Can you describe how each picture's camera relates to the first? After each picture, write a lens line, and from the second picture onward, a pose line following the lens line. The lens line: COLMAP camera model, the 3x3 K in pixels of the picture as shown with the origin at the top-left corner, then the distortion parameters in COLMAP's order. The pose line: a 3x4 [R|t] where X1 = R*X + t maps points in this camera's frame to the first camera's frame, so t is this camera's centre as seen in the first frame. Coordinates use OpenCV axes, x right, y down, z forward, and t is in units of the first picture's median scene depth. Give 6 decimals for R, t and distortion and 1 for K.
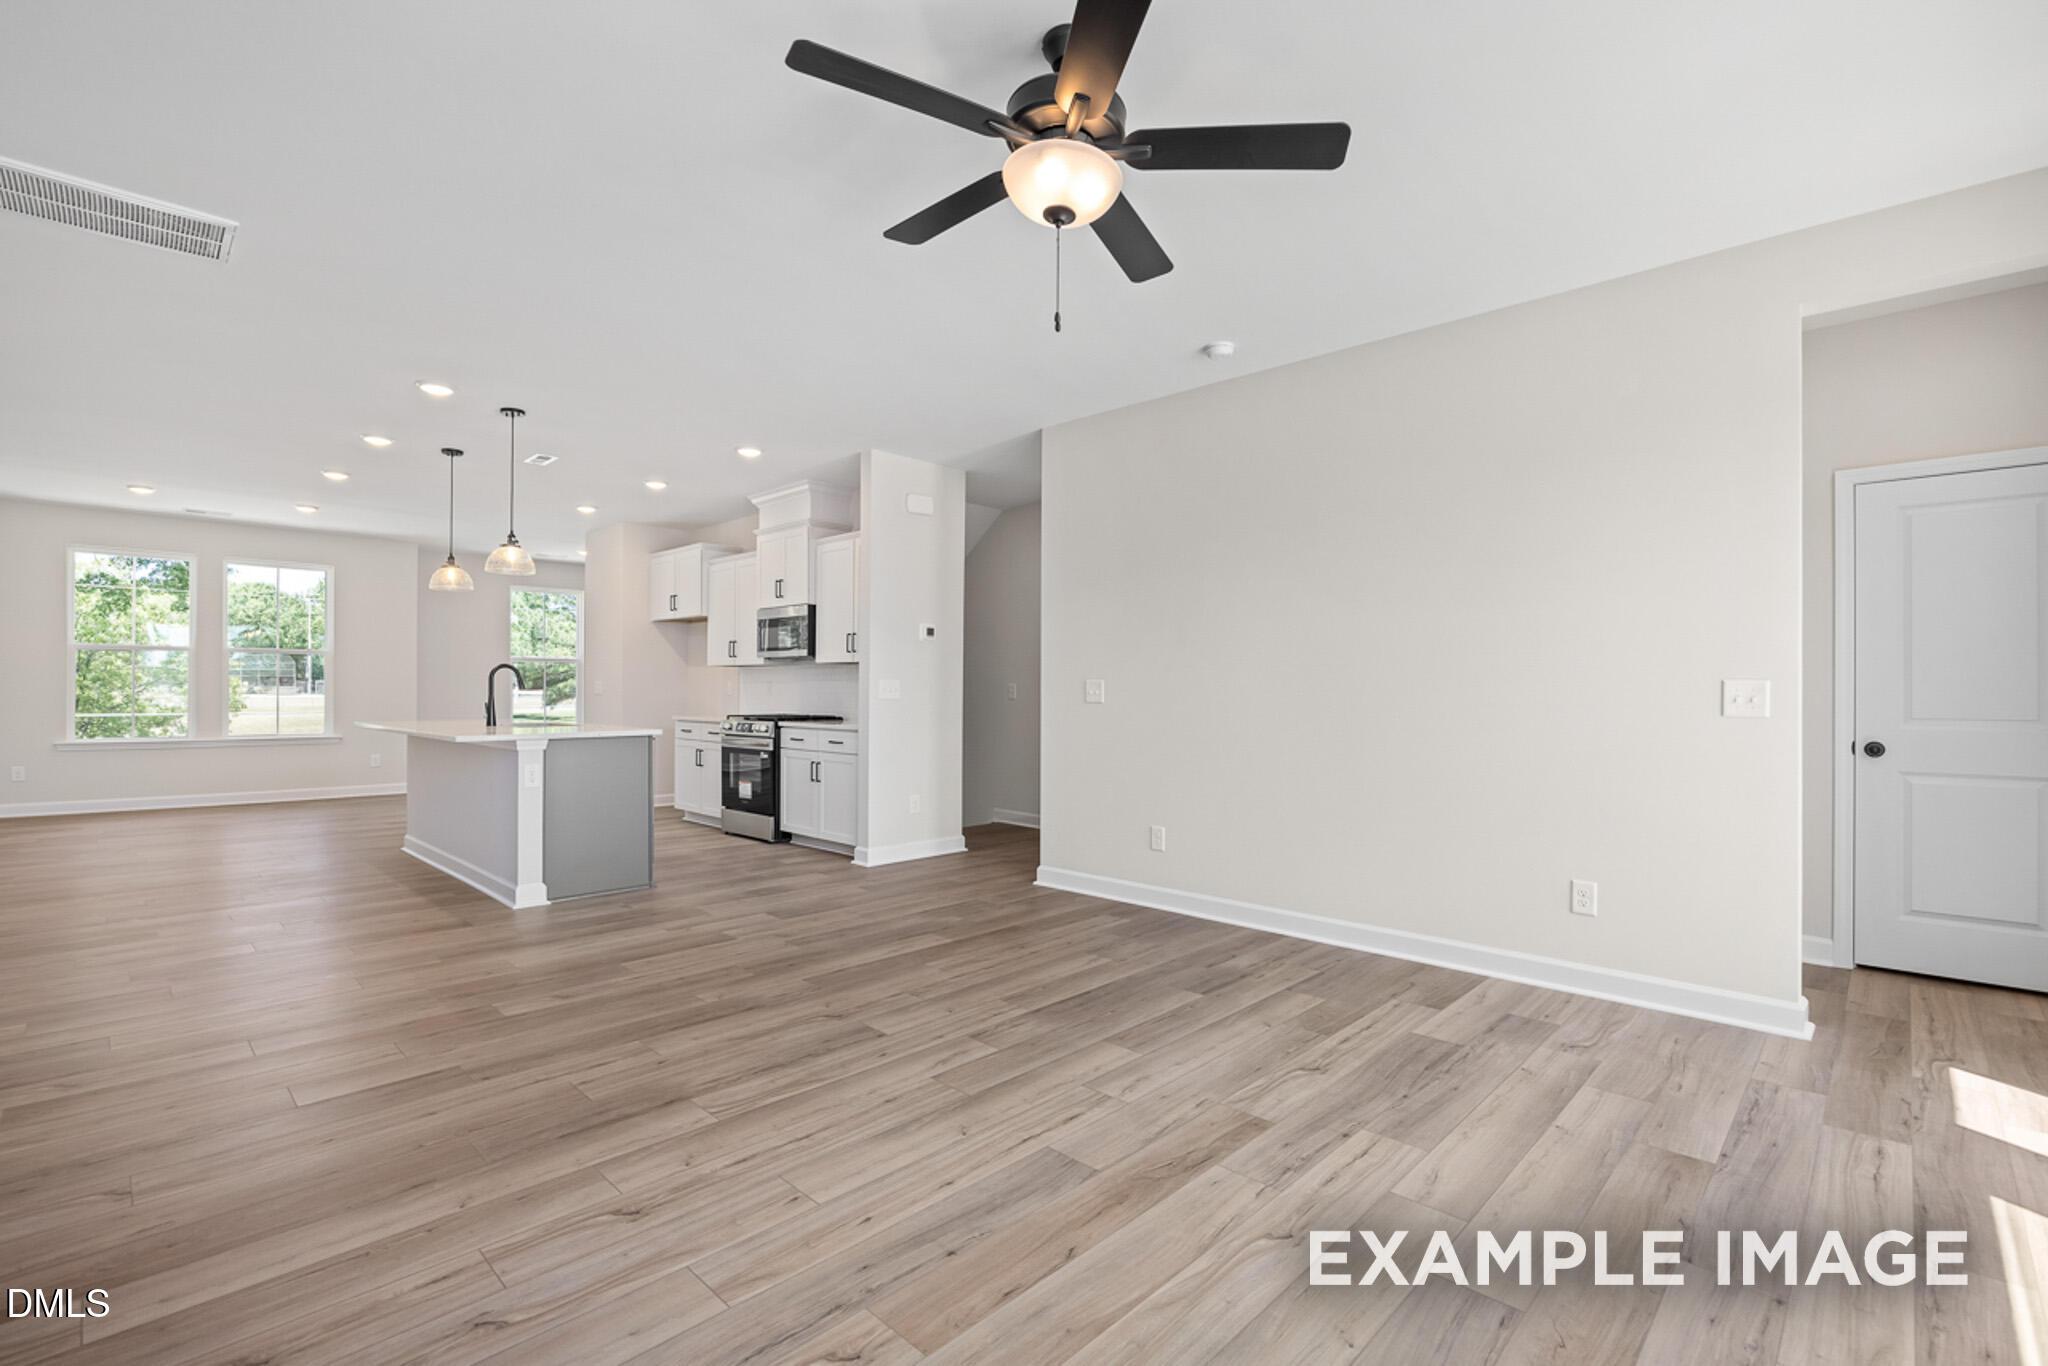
lens RADIAL K [[934.4, 0, 1030.4], [0, 934.4, 687.4], [0, 0, 1]] dist [-0.008901, 0.000042]
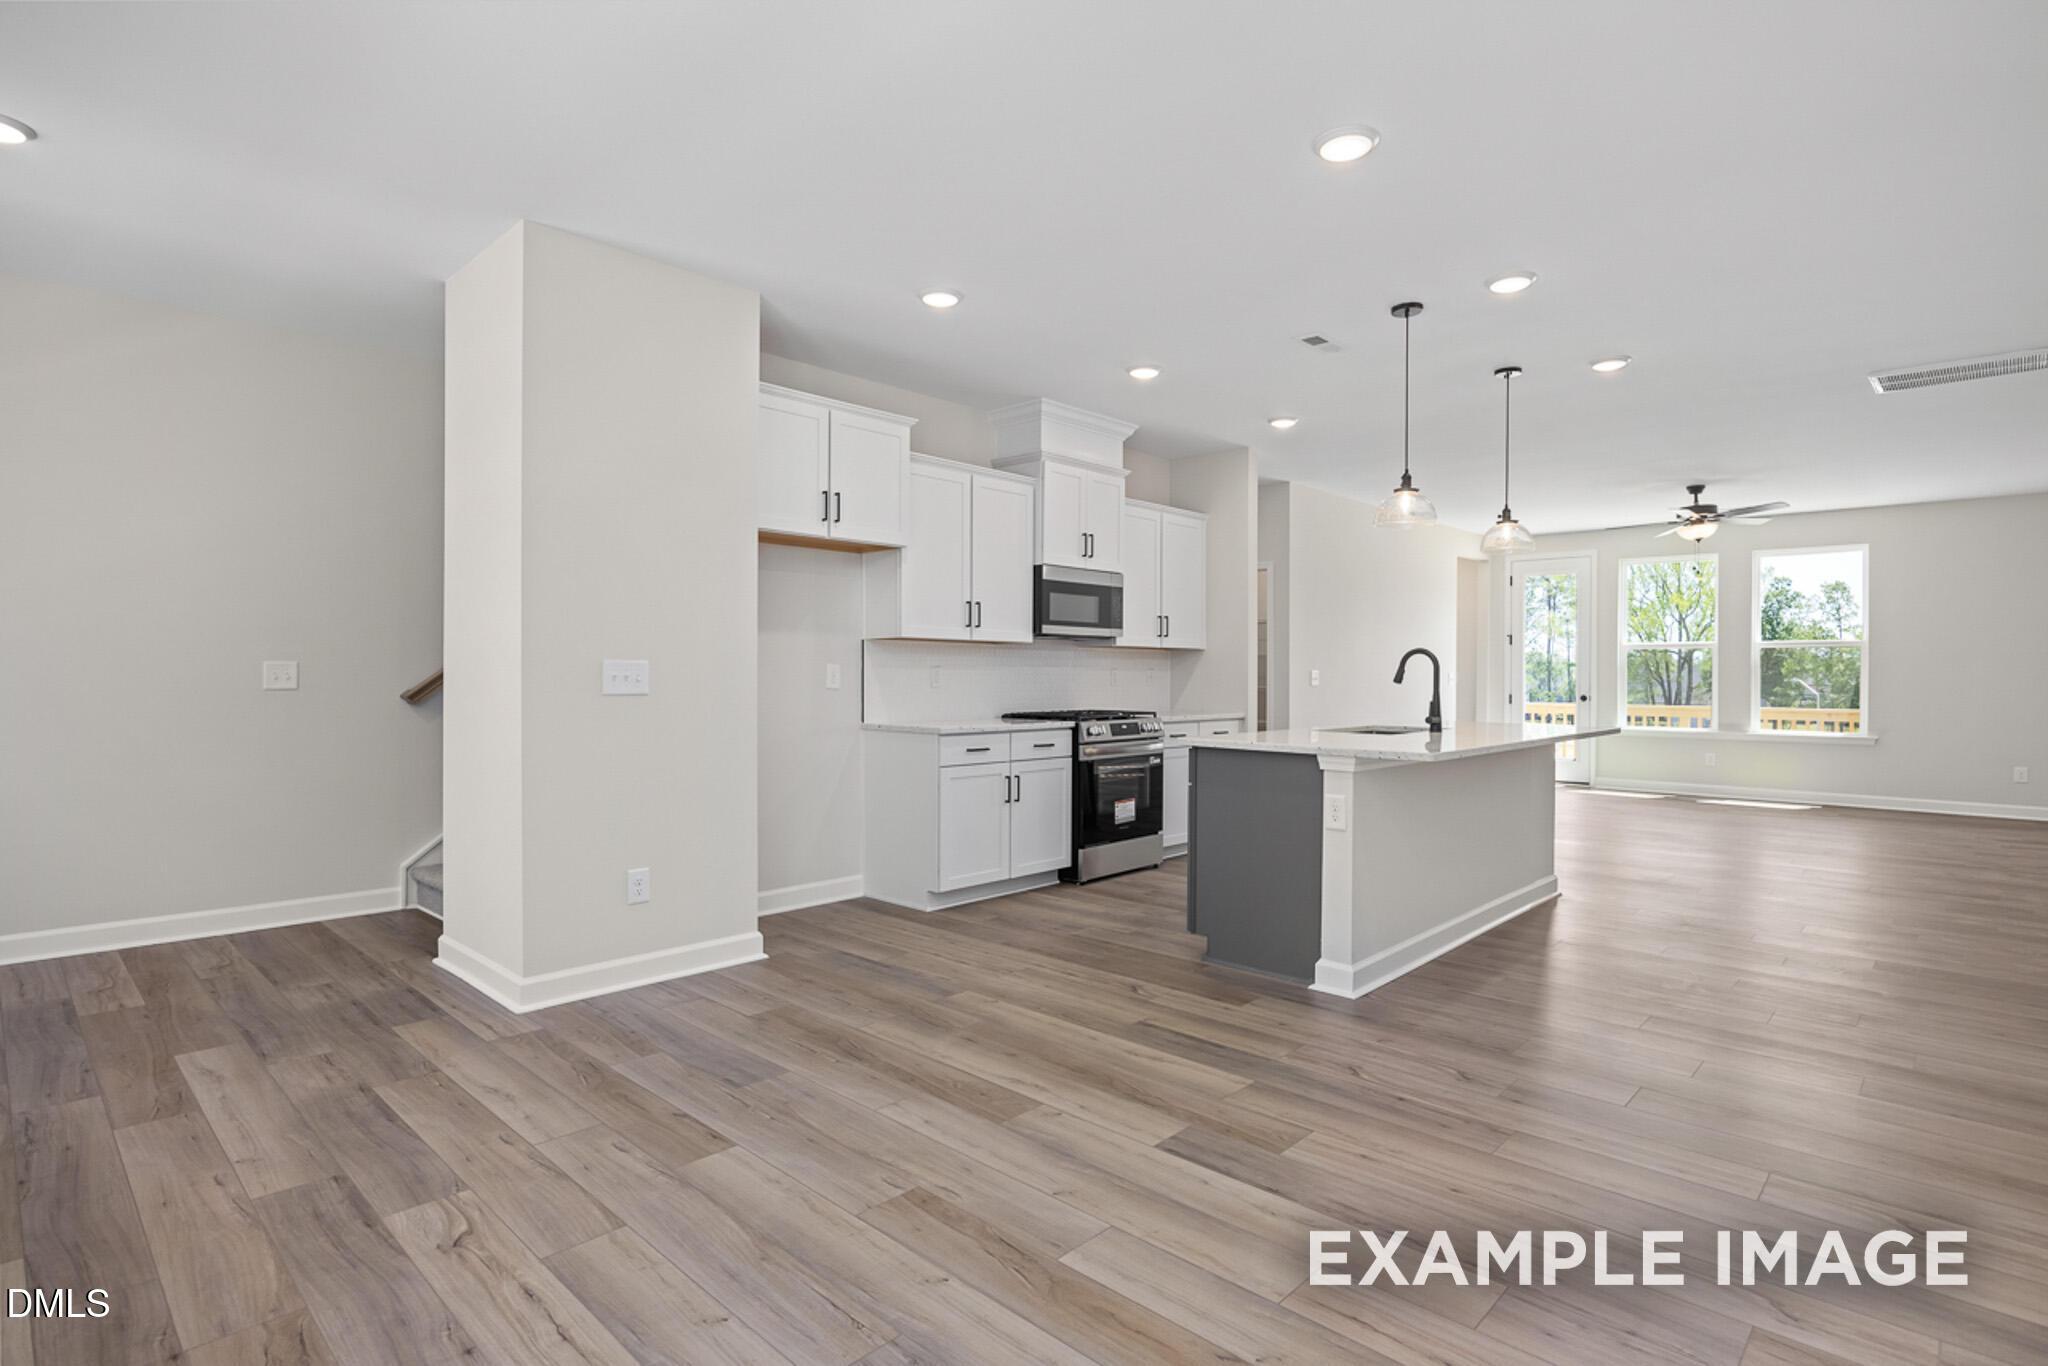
lens RADIAL K [[1002.7, 0, 1045.7], [0, 1002.7, 690.9], [0, 0, 1]] dist [-0.004854, -0.000417]
pose [[-0.017661, -0.024140, 0.999553, -1.441594], [-0.010006, 0.999663, 0.023966, -0.008695], [-0.999794, -0.009578, -0.017897, 1.393074]]
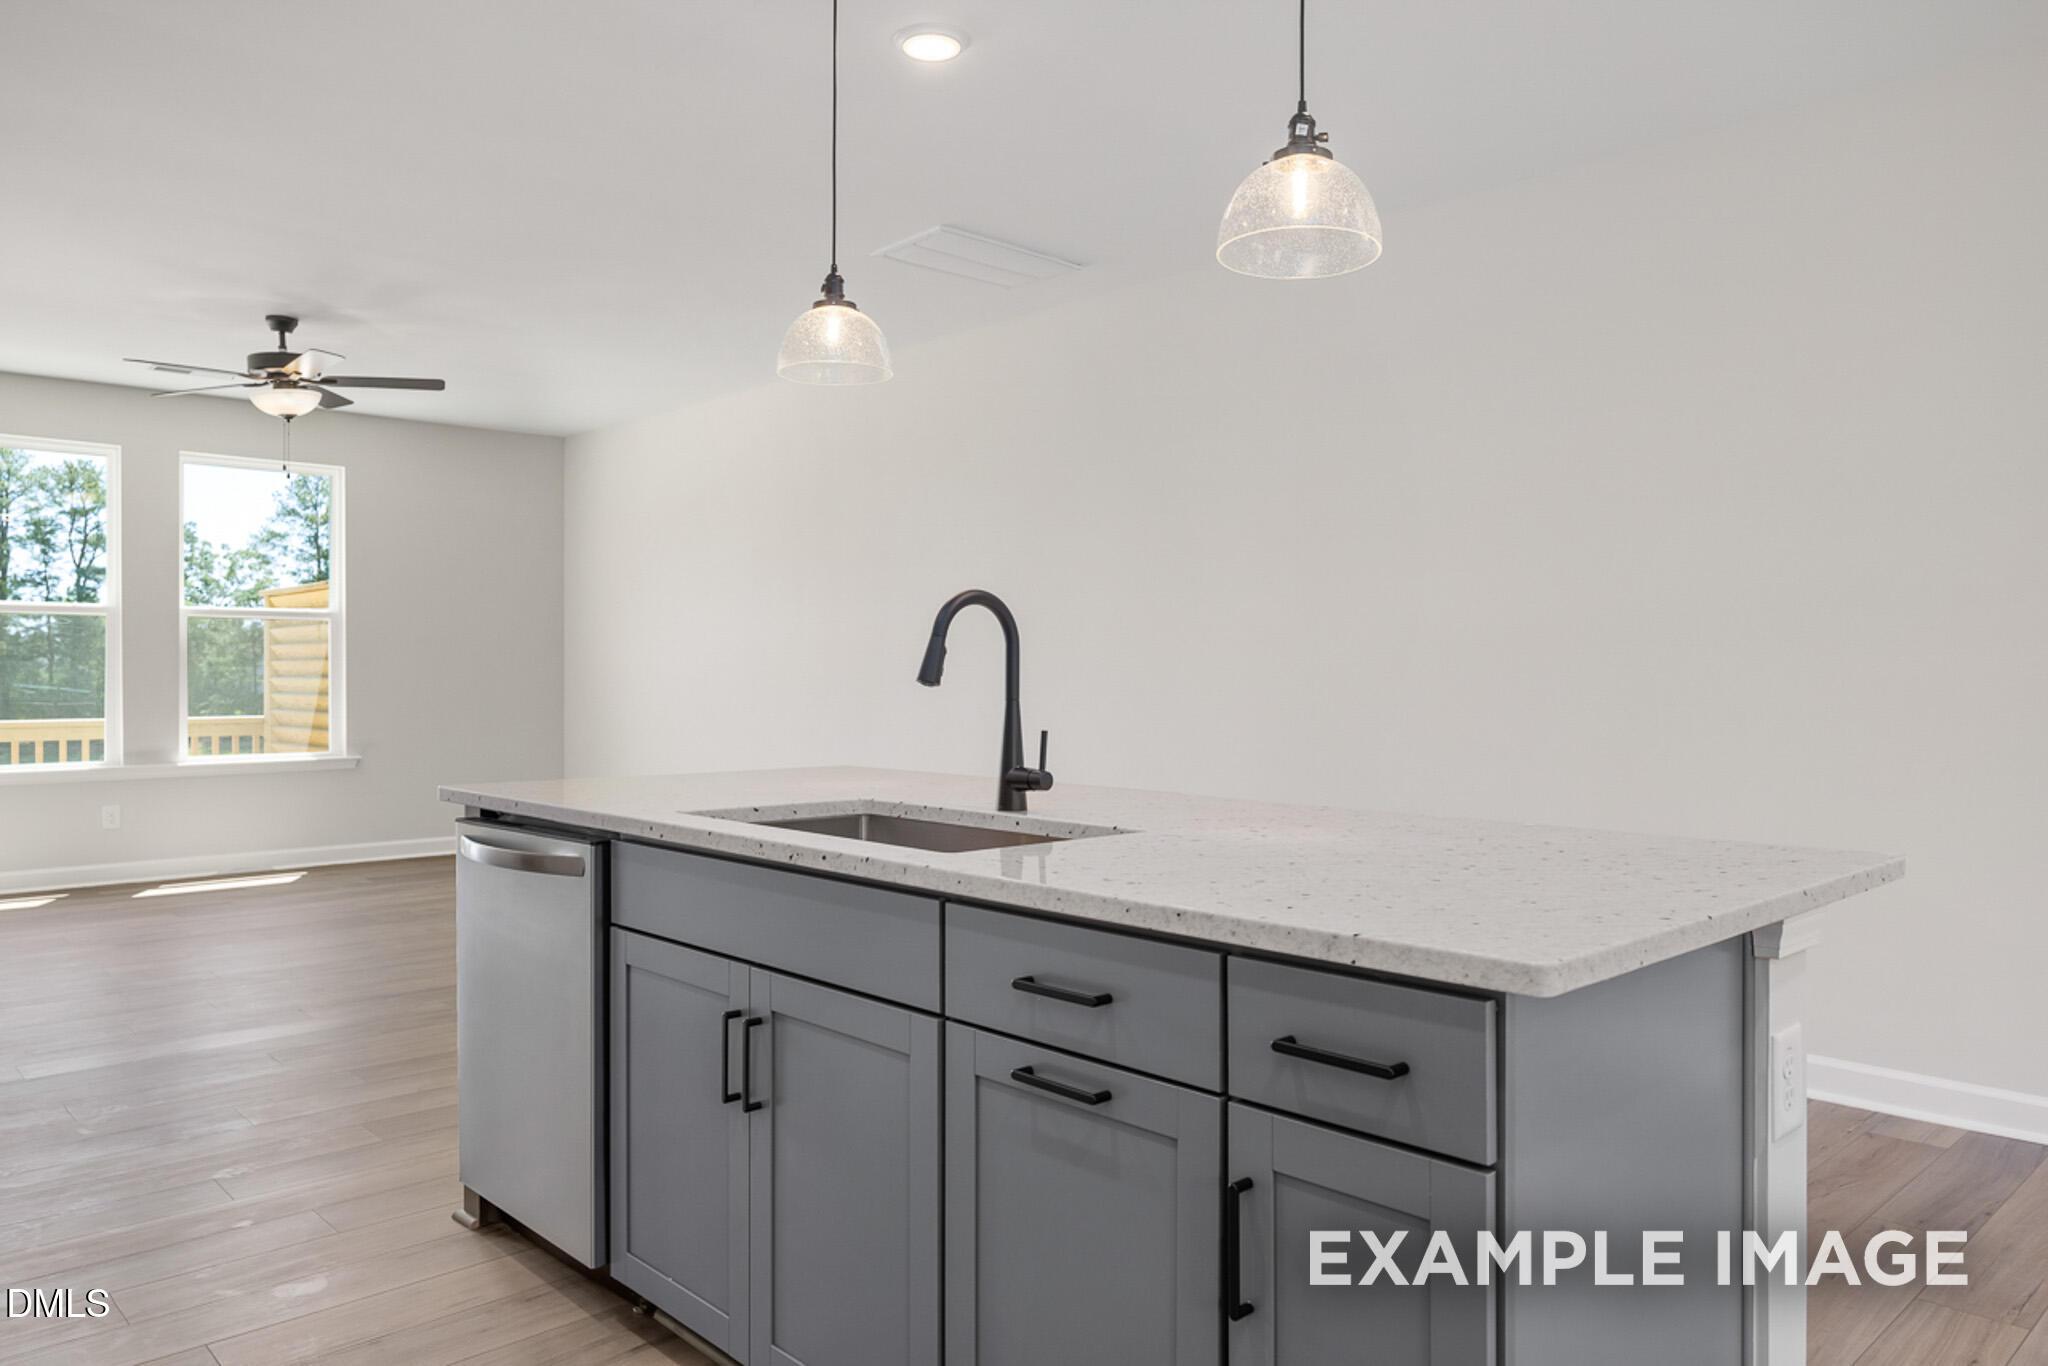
lens RADIAL K [[1383.8, 0, 1031.2], [0, 1383.8, 676.1], [0, 0, 1]] dist [-0.002557, 0.000839]
pose [[-0.998579, -0.008048, 0.052677, -0.639738], [-0.008085, 0.999967, -0.000498, -0.000583], [-0.052672, -0.000924, -0.998611, 1.491214]]
